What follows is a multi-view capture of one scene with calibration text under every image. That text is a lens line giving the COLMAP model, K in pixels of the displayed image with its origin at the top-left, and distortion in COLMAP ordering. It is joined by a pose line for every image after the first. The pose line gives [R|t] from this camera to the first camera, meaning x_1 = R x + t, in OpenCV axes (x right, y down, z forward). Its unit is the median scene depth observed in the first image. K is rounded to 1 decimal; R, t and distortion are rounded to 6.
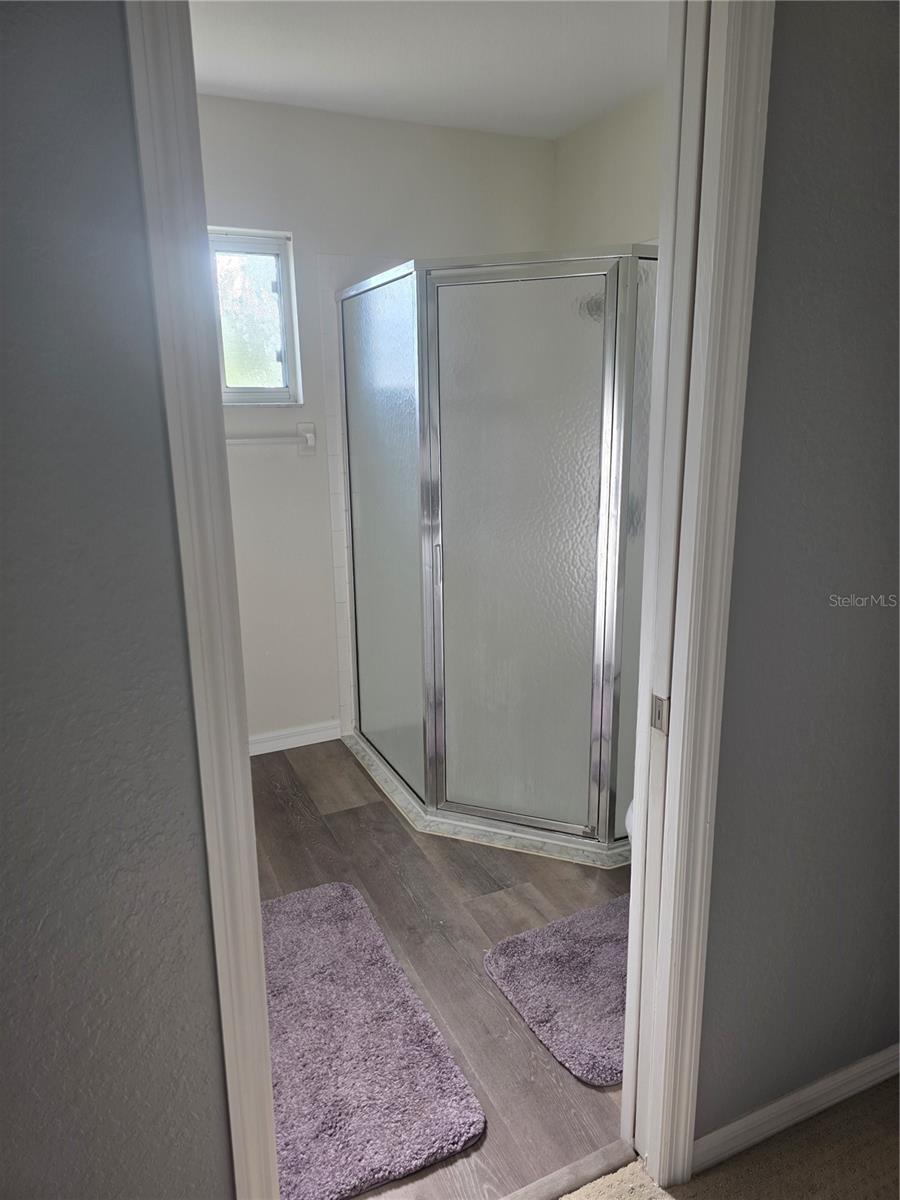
lens RADIAL K [[803.3, 0, 442.9], [0, 803.3, 597.8], [0, 0, 1]] dist [0.058448, -0.048431]
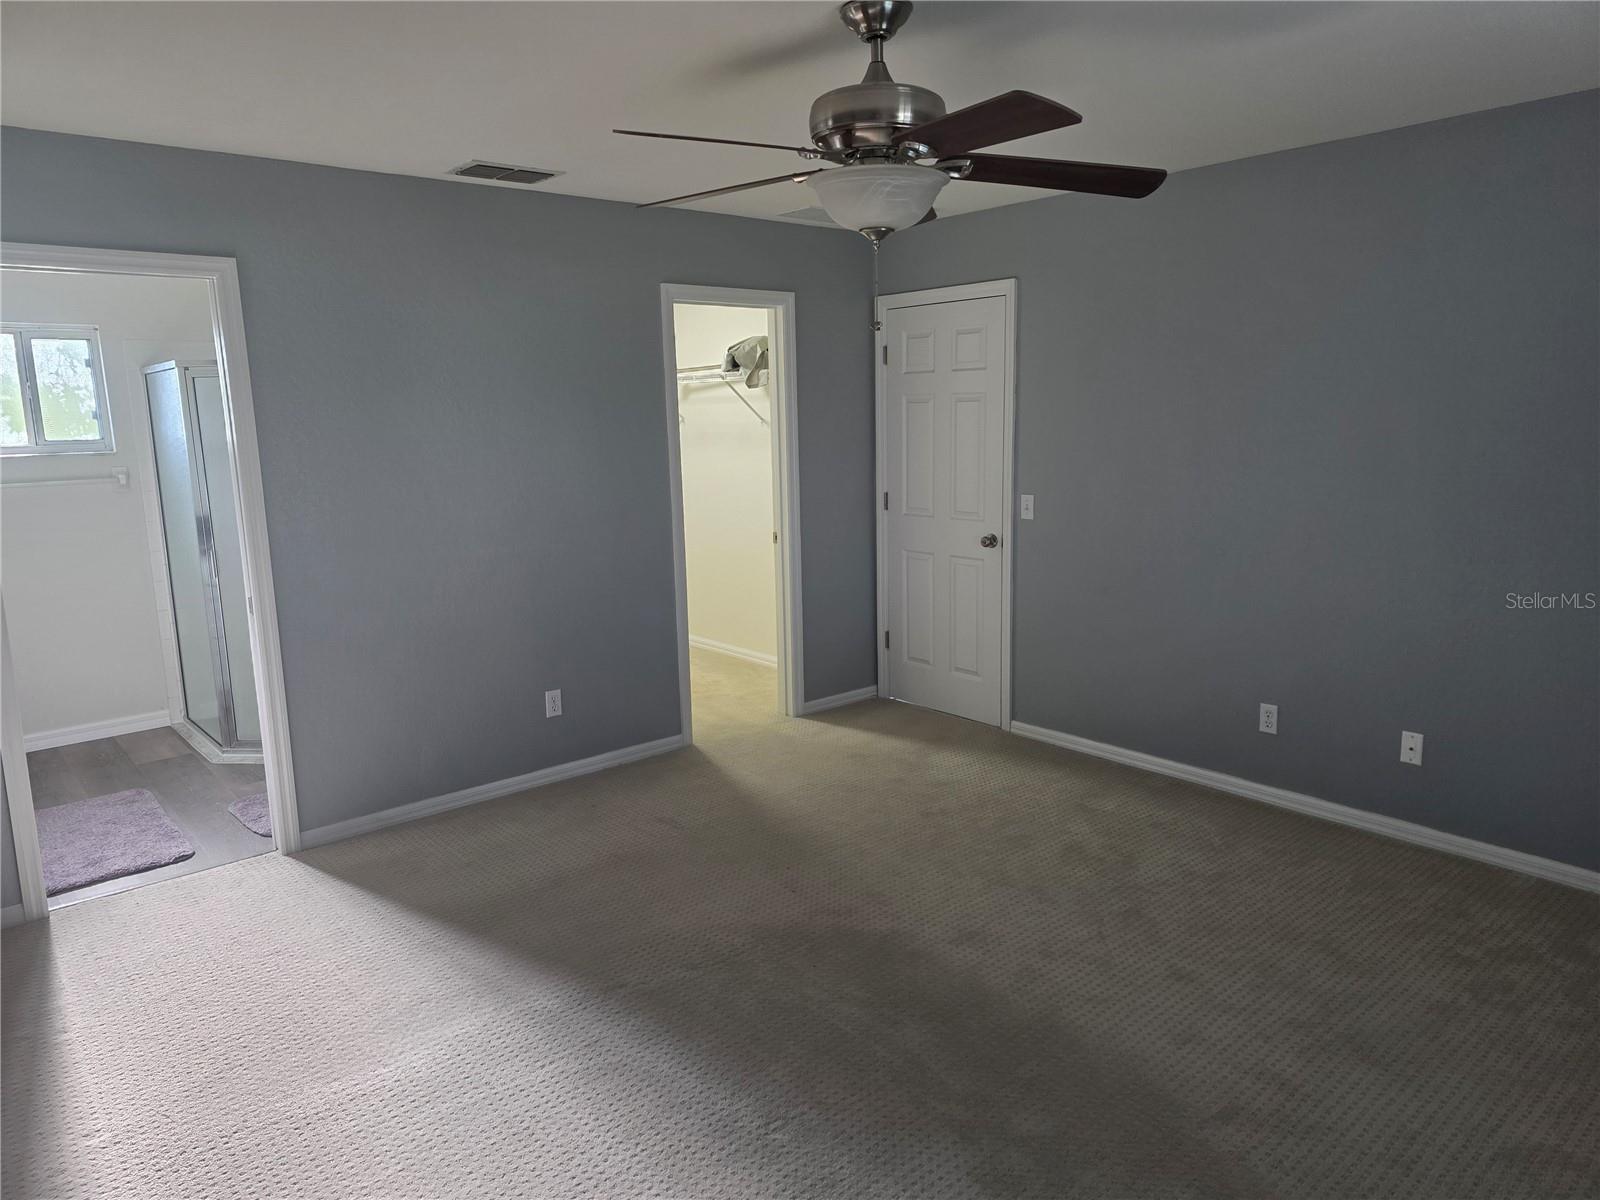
lens RADIAL K [[1071.0, 0, 808.9], [0, 1071.0, 605.2], [0, 0, 1]] dist [0.058448, -0.048431]
pose [[0.959374, -0.051543, 0.277389, 0.411283], [0.072110, 0.995312, -0.064457, 0.201807], [-0.272766, 0.081841, 0.958593, -0.983112]]
